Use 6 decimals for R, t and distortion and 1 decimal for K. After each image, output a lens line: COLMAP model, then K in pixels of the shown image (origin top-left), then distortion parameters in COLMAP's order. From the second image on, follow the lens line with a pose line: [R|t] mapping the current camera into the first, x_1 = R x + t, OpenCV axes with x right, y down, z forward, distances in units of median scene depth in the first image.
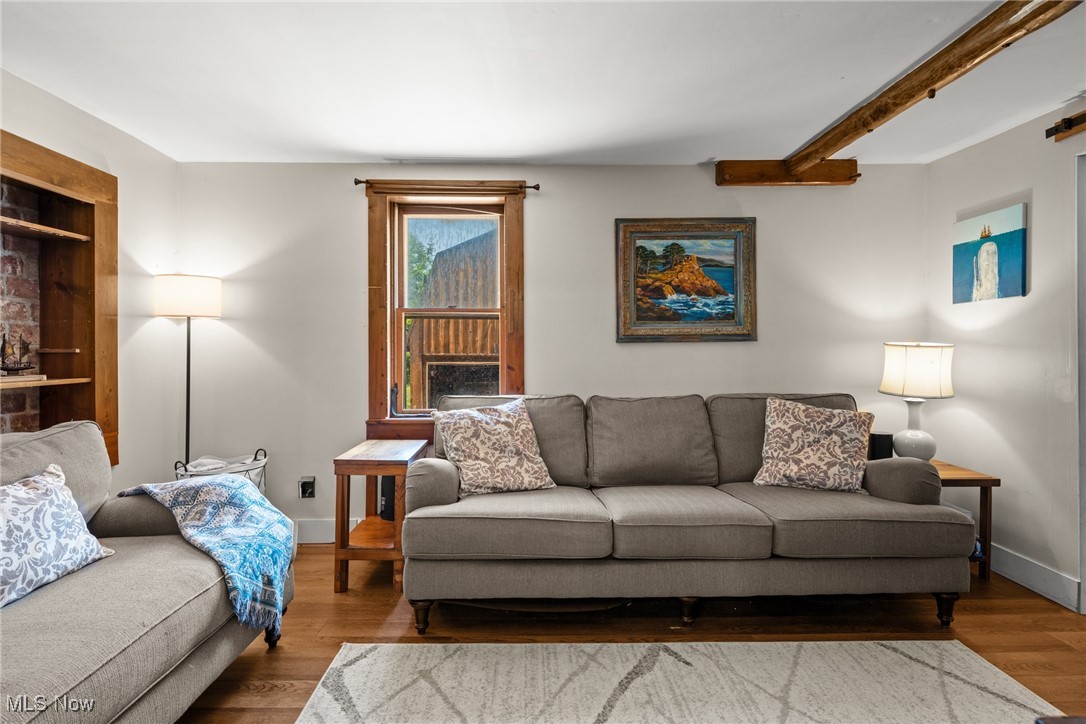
lens RADIAL K [[573.5, 0, 540.3], [0, 573.5, 351.8], [0, 0, 1]] dist [0.007037, -0.000276]
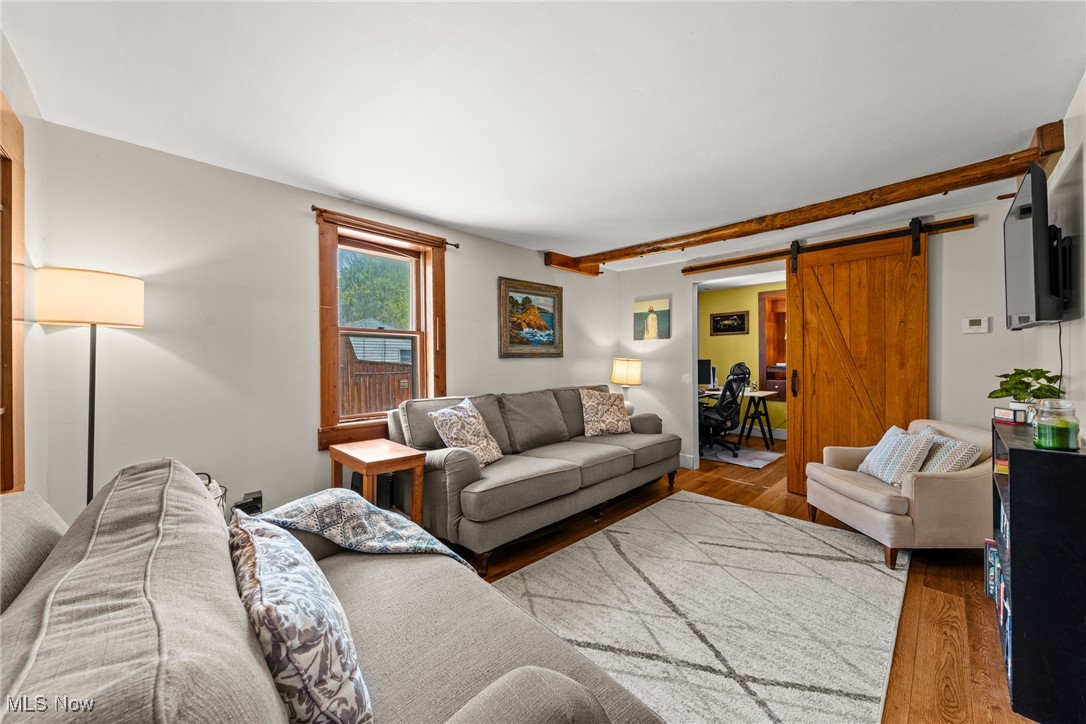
lens RADIAL K [[392.9, 0, 543.0], [0, 392.9, 362.0], [0, 0, 1]] dist [-0.000912, -0.000086]
pose [[0.728885, -0.003515, 0.684627, -0.524525], [0.003201, 0.999993, 0.001726, -0.007146], [-0.684629, 0.000934, 0.728891, 0.171562]]
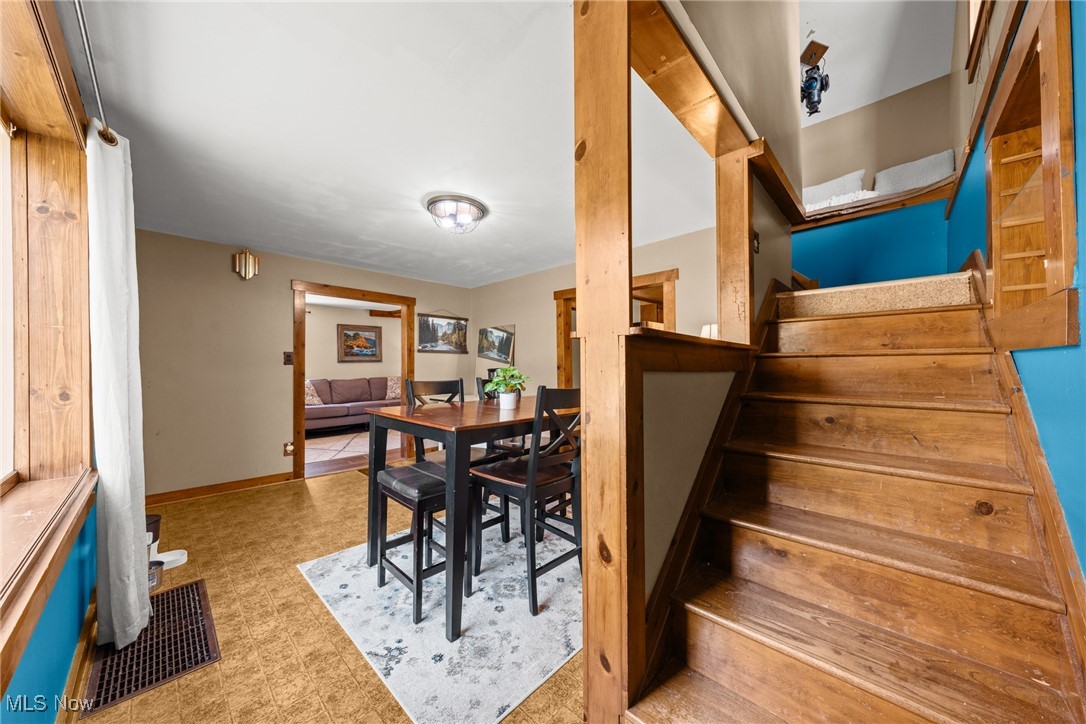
lens RADIAL K [[370.8, 0, 546.8], [0, 370.8, 362.4], [0, 0, 1]] dist [-0.000039, -0.000102]
pose [[0.700734, -0.000969, 0.713422, -0.557288], [0.003624, 0.999991, -0.002202, -0.009217], [-0.713414, 0.004128, 0.700731, -1.360955]]
